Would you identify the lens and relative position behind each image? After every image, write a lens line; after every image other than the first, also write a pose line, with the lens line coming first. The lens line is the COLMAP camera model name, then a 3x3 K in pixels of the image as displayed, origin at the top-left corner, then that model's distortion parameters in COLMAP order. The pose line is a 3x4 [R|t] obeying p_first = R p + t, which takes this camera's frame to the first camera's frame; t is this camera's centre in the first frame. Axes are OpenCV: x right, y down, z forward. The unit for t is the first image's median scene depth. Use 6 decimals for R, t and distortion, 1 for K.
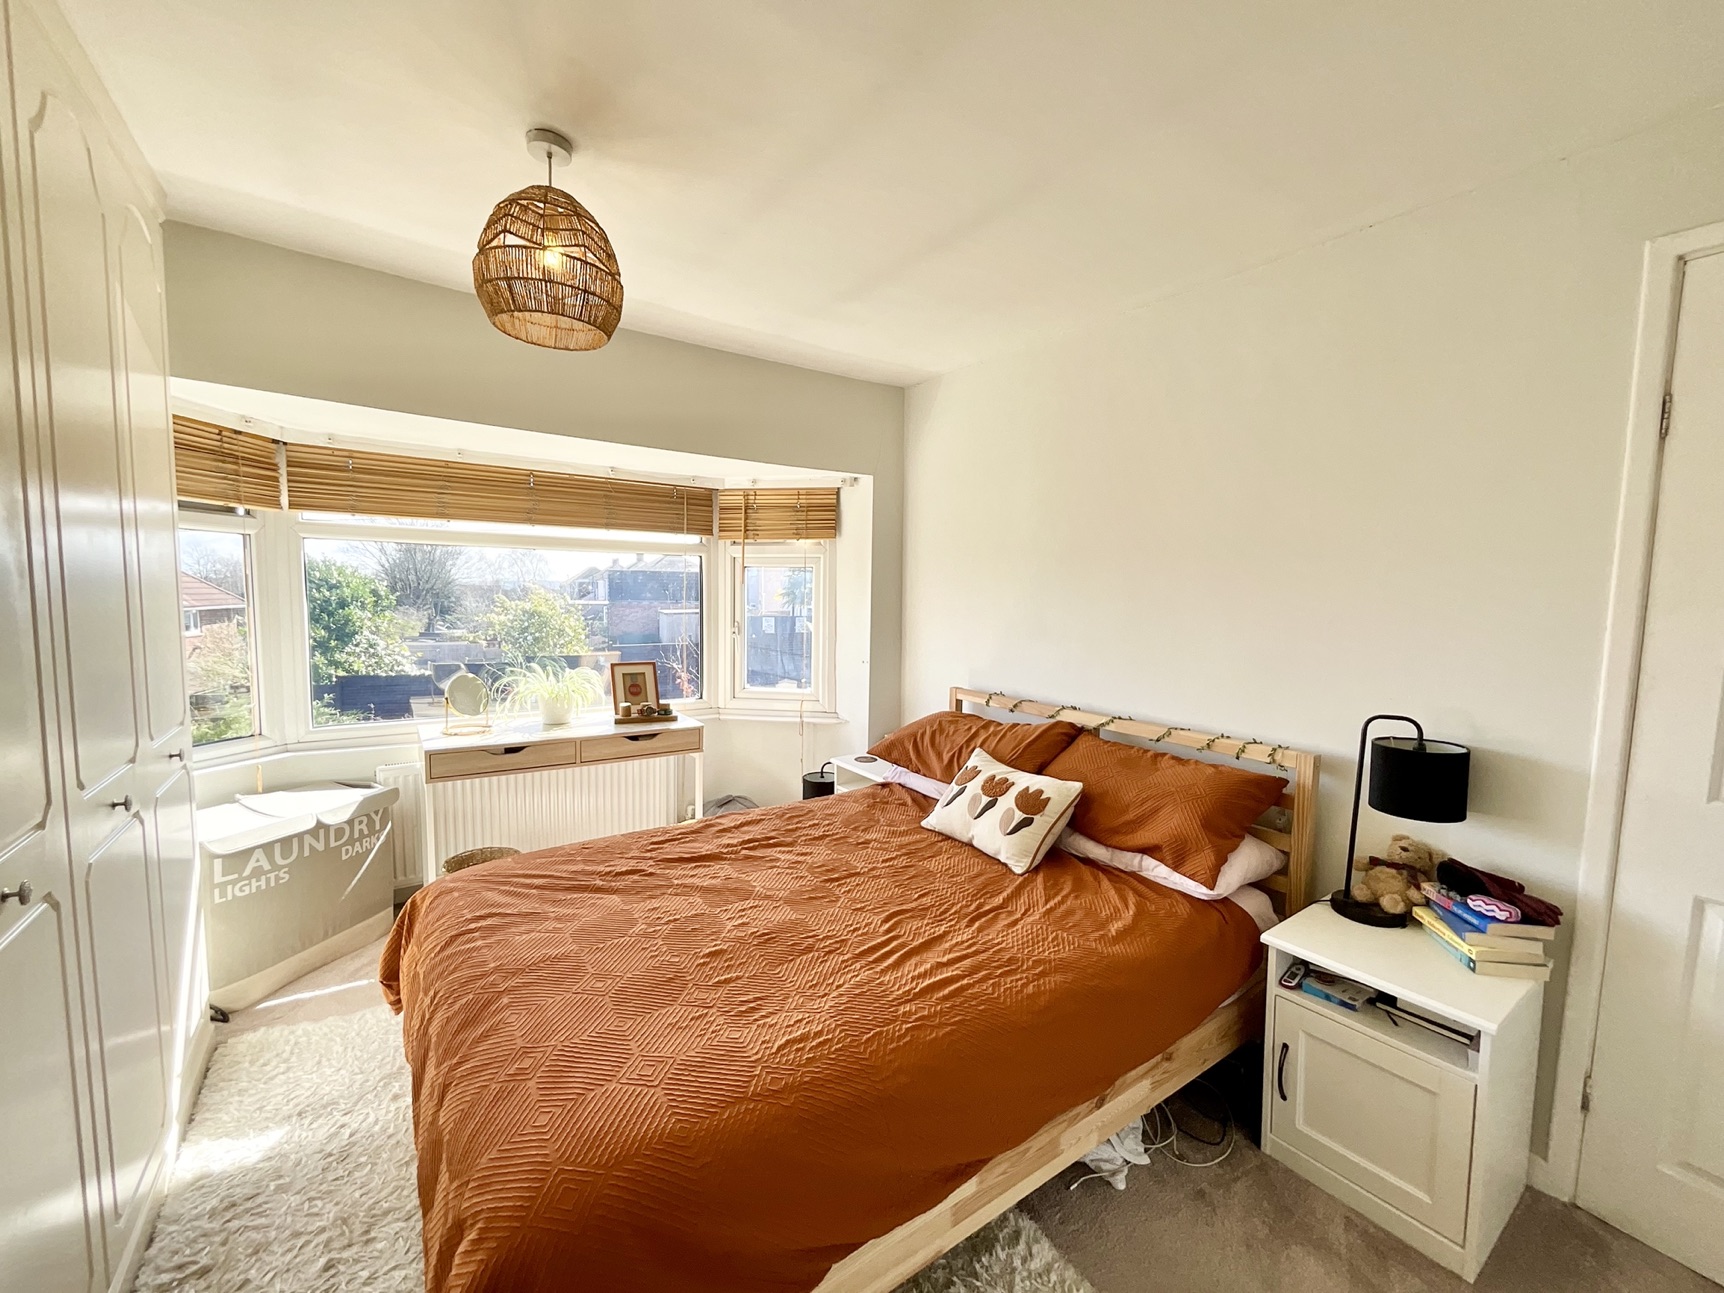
lens RADIAL K [[694.9, 0, 864.5], [0, 694.9, 645.5], [0, 0, 1]] dist [-0.002875, 0.000709]
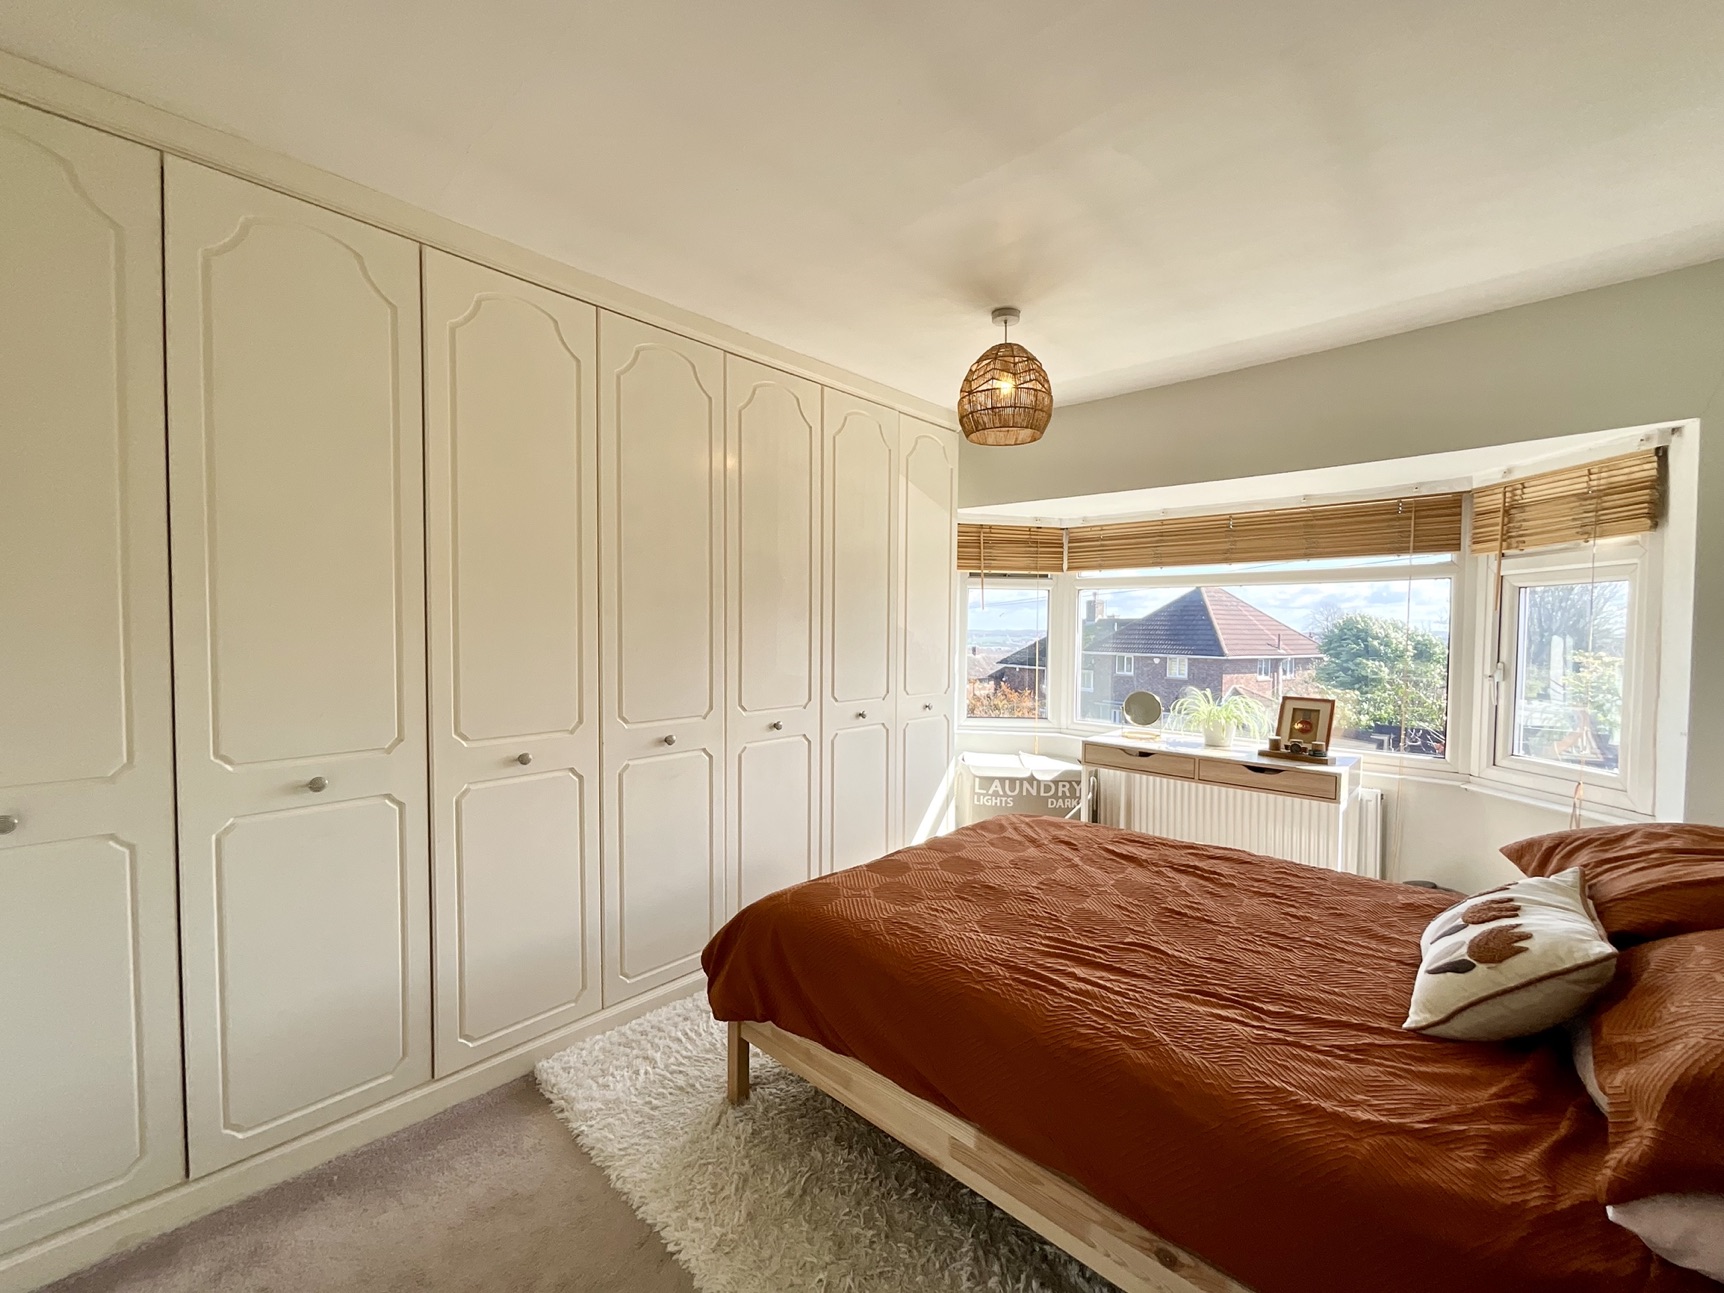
lens RADIAL K [[694.9, 0, 864.5], [0, 694.9, 645.5], [0, 0, 1]] dist [-0.002875, 0.000709]
pose [[0.222162, 0.007433, -0.974981, 0.598806], [-0.081864, 0.996582, -0.011056, 0.018082], [0.971567, 0.082272, 0.222012, 0.274899]]
